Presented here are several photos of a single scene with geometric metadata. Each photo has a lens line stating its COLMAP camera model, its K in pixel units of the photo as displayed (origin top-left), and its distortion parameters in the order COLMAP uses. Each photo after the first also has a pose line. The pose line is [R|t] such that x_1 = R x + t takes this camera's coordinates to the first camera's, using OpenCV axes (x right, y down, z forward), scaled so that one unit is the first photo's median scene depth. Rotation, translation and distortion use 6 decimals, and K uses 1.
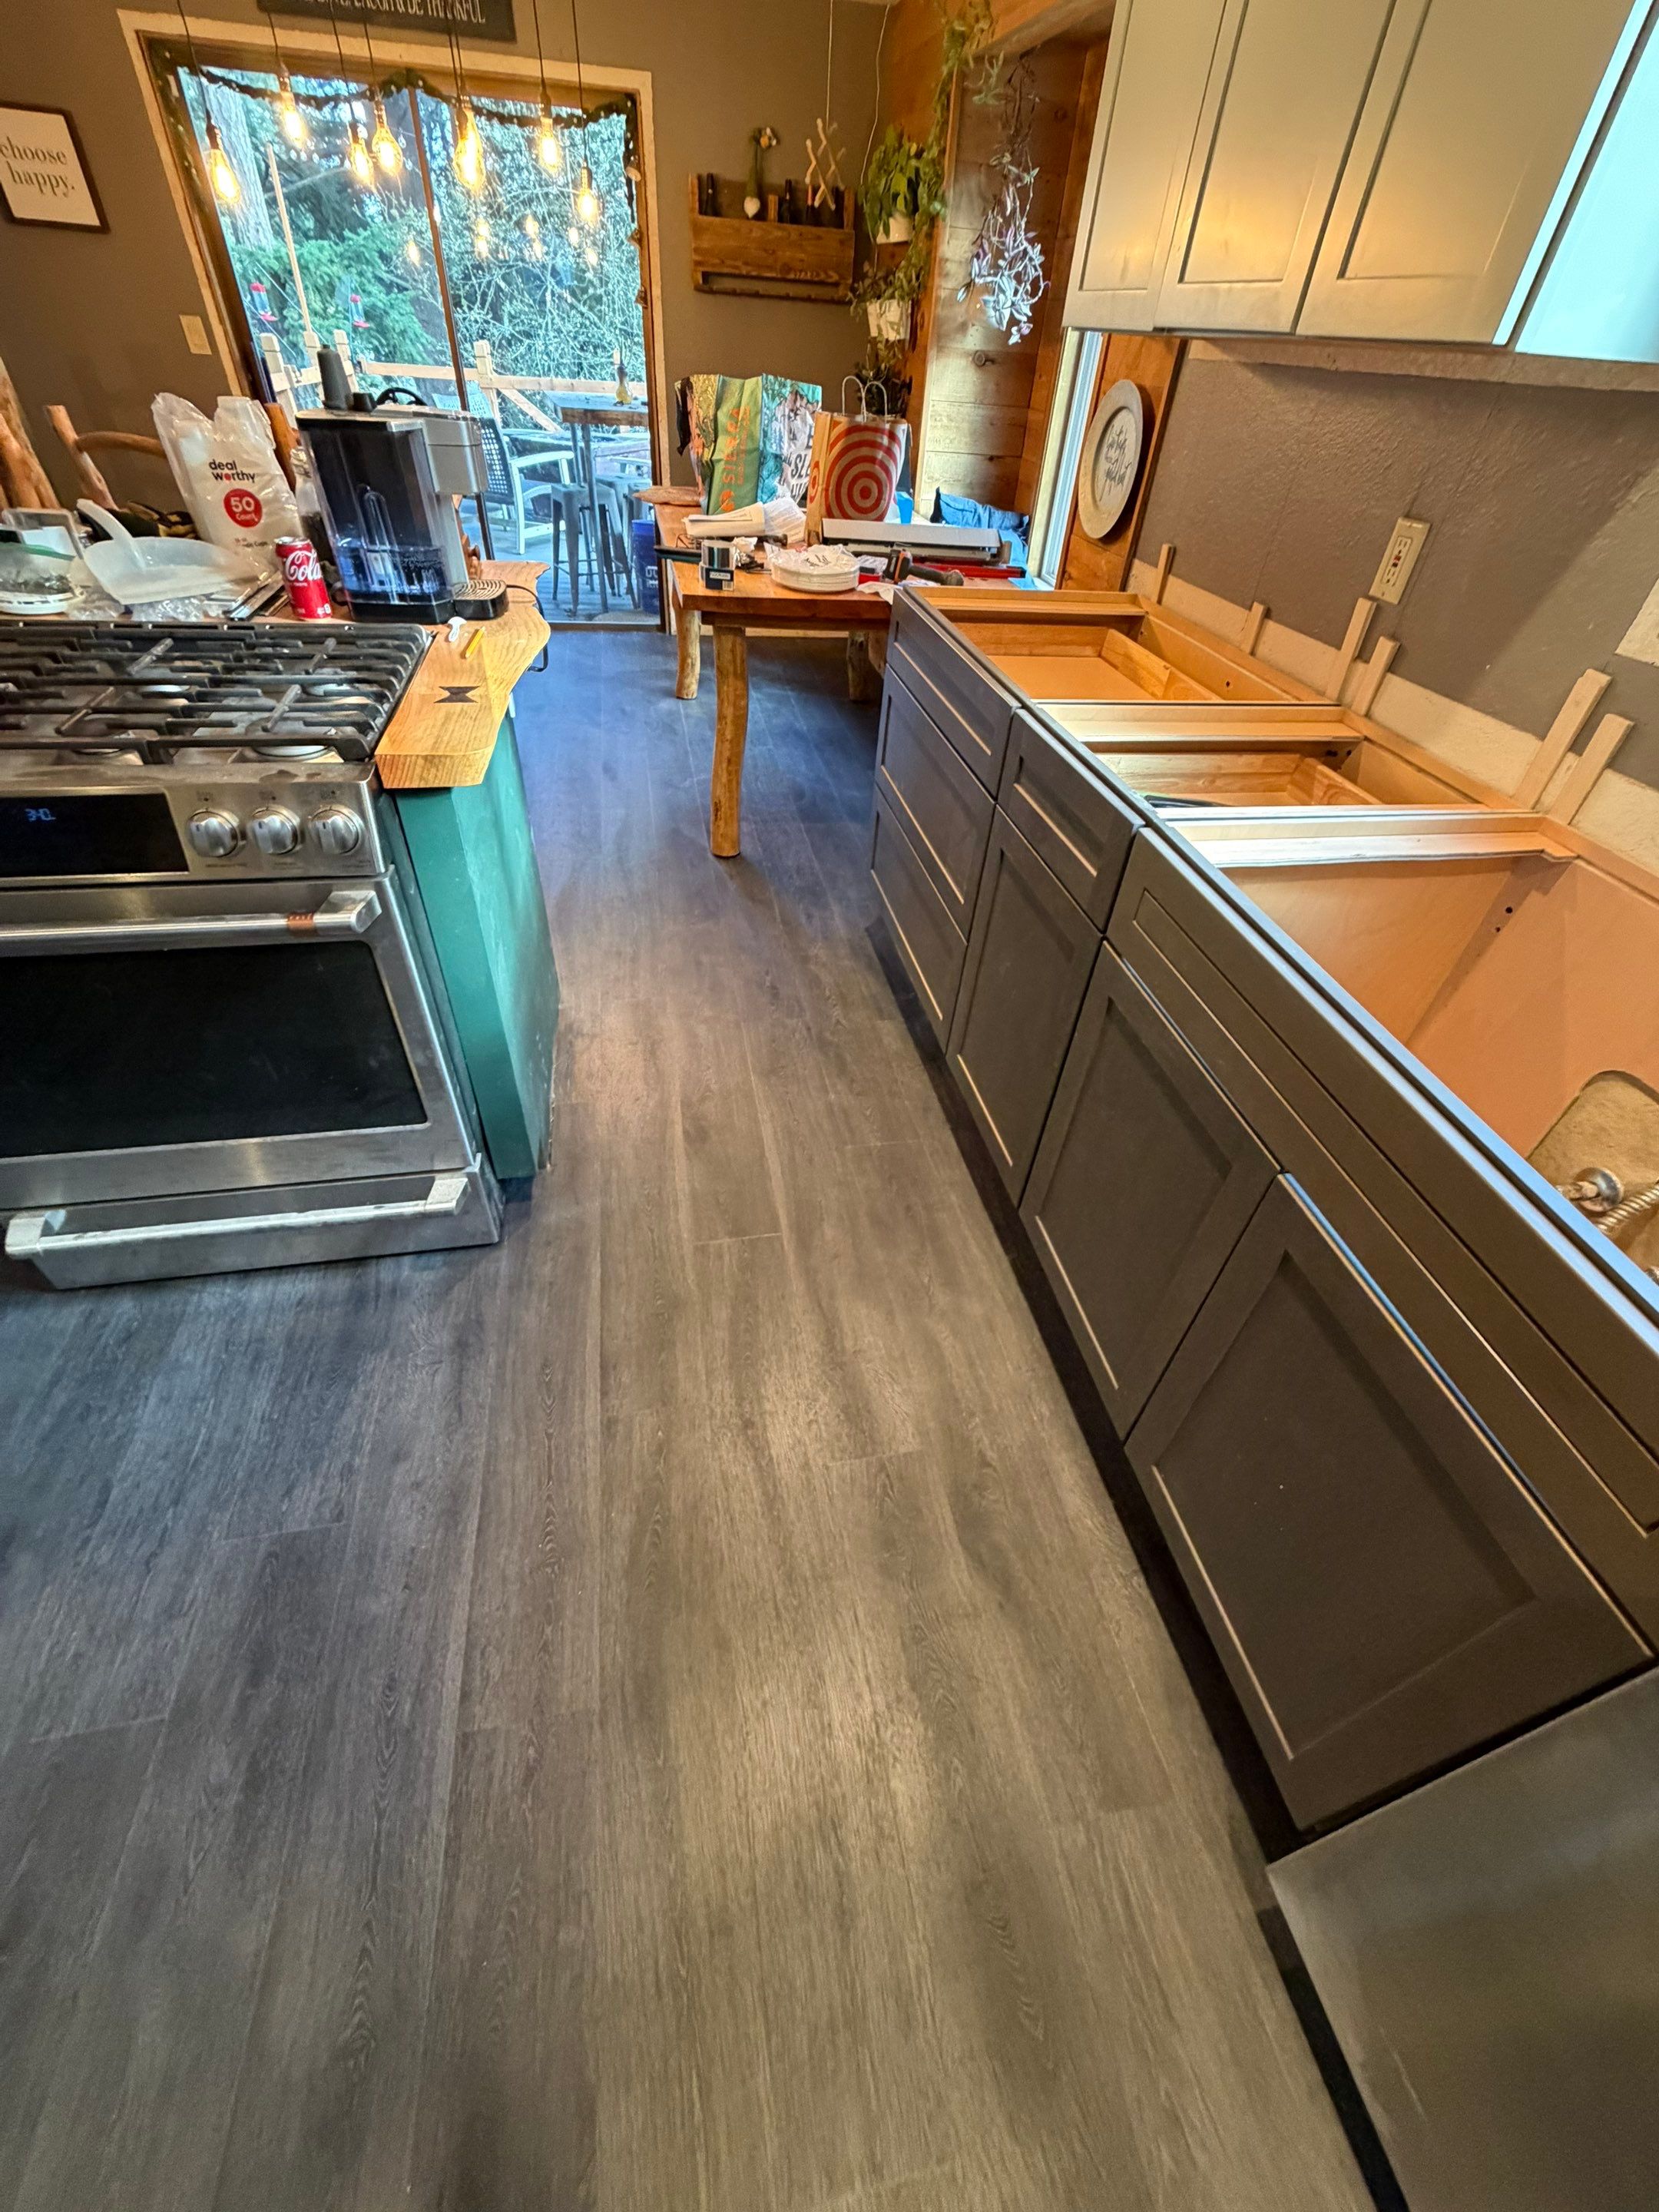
lens RADIAL K [[880.9, 0, 828.2], [0, 880.9, 1105.0], [0, 0, 1]] dist [-0.000937, 0.000091]
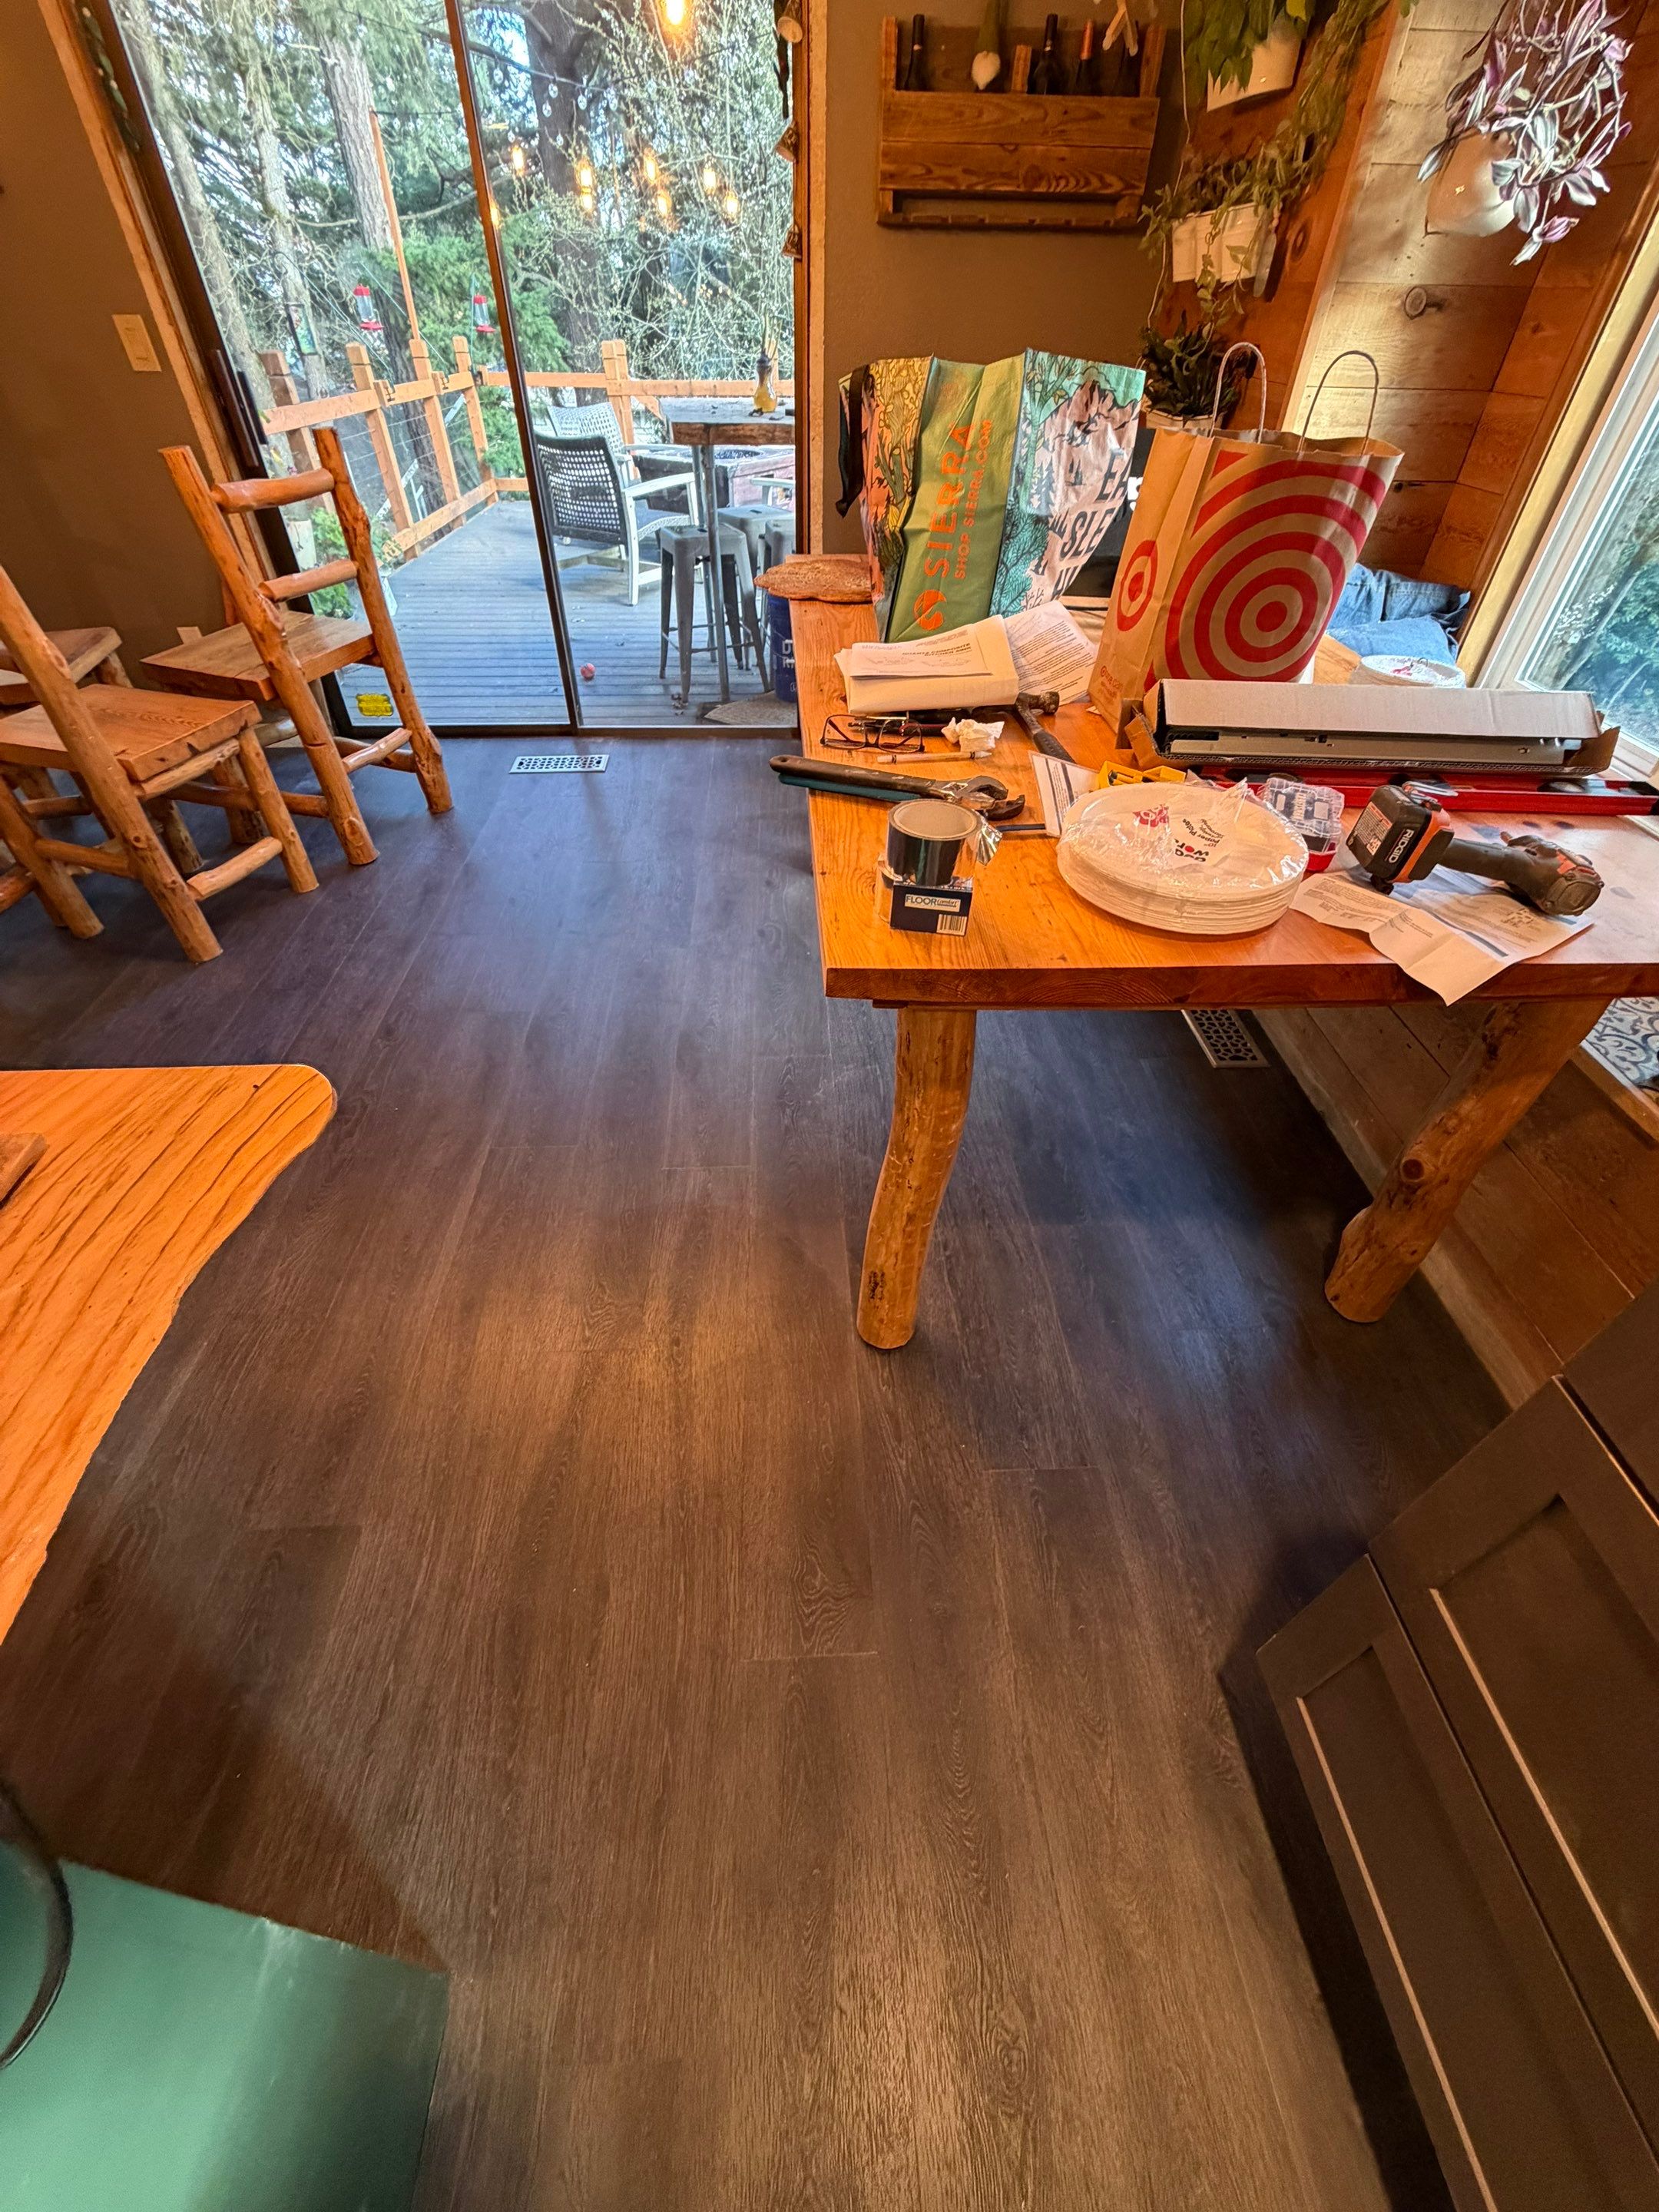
lens RADIAL K [[880.9, 0, 828.2], [0, 880.9, 1105.0], [0, 0, 1]] dist [-0.000937, 0.000091]
pose [[0.989234, 0.058981, -0.133930, -0.071691], [-0.058179, 0.998257, 0.009897, -0.332414], [0.134280, -0.001999, 0.990941, 0.404936]]
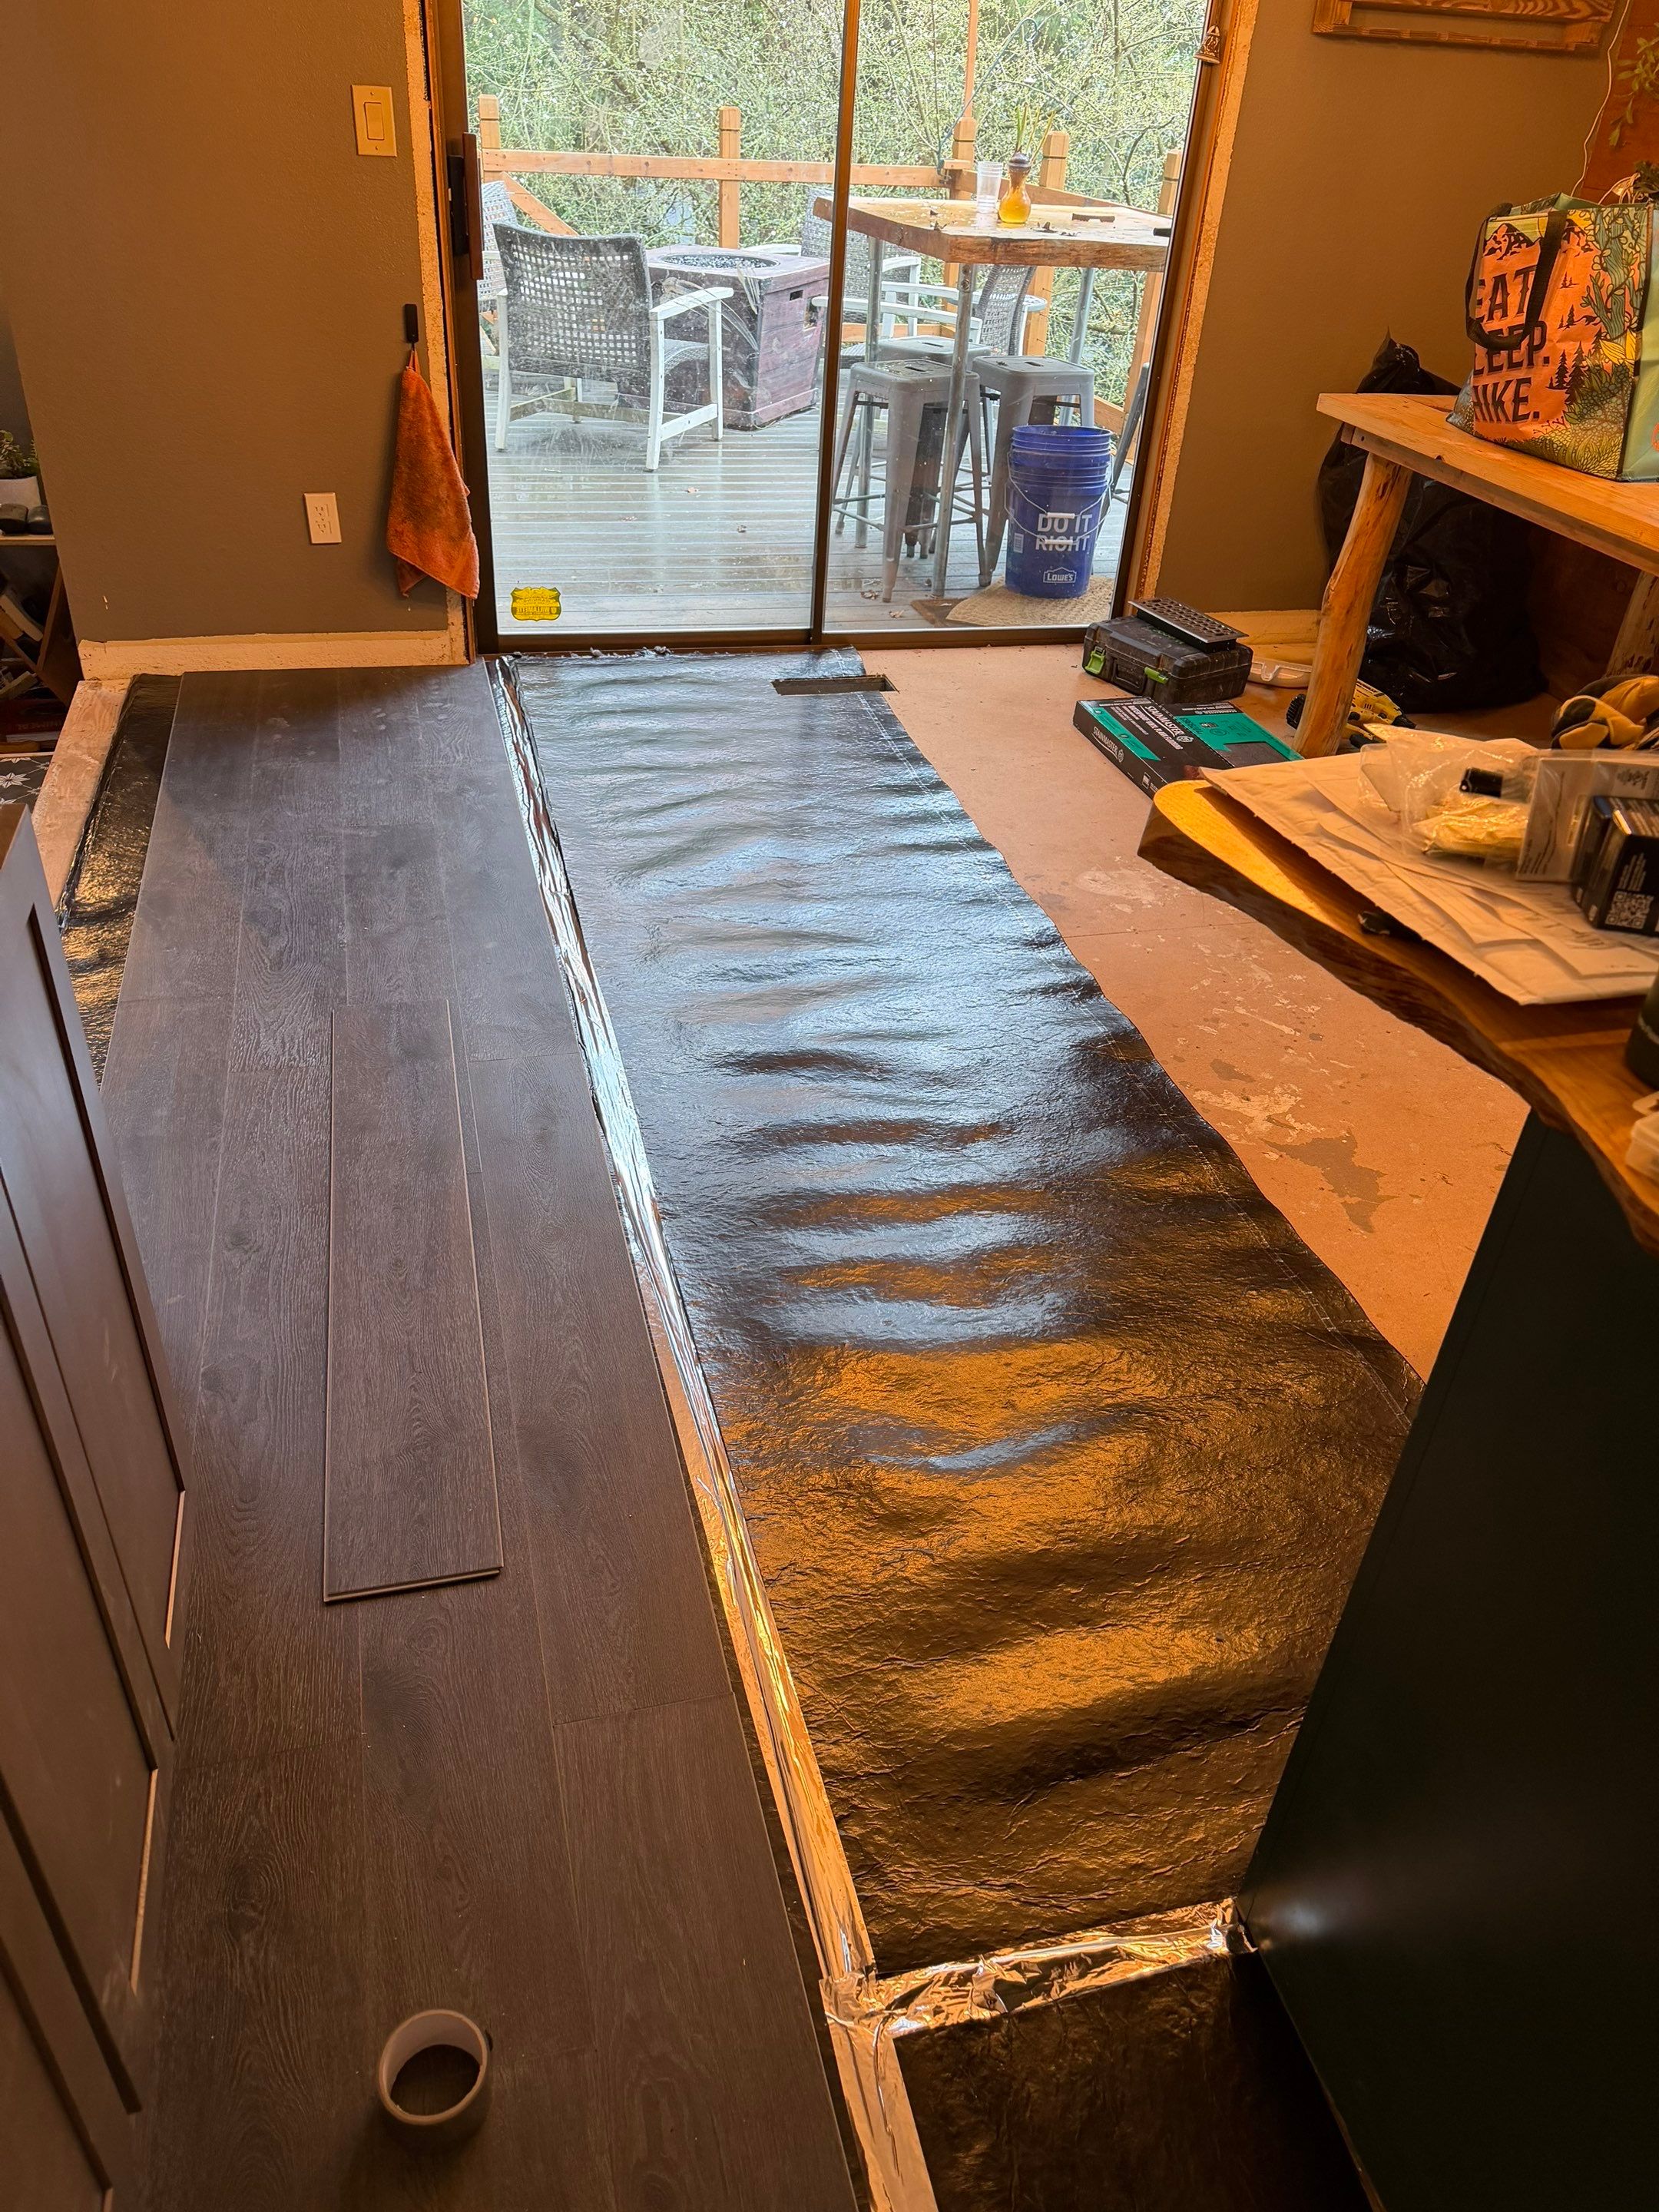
lens RADIAL K [[1586.5, 0, 831.7], [0, 1586.5, 1112.8], [0, 0, 1]] dist [-0.004195, 0.005205]
pose [[0.997560, -0.039961, 0.057251, -0.542071], [0.047145, 0.990367, -0.130195, -0.208143], [-0.051496, 0.132576, 0.989834, 0.194898]]
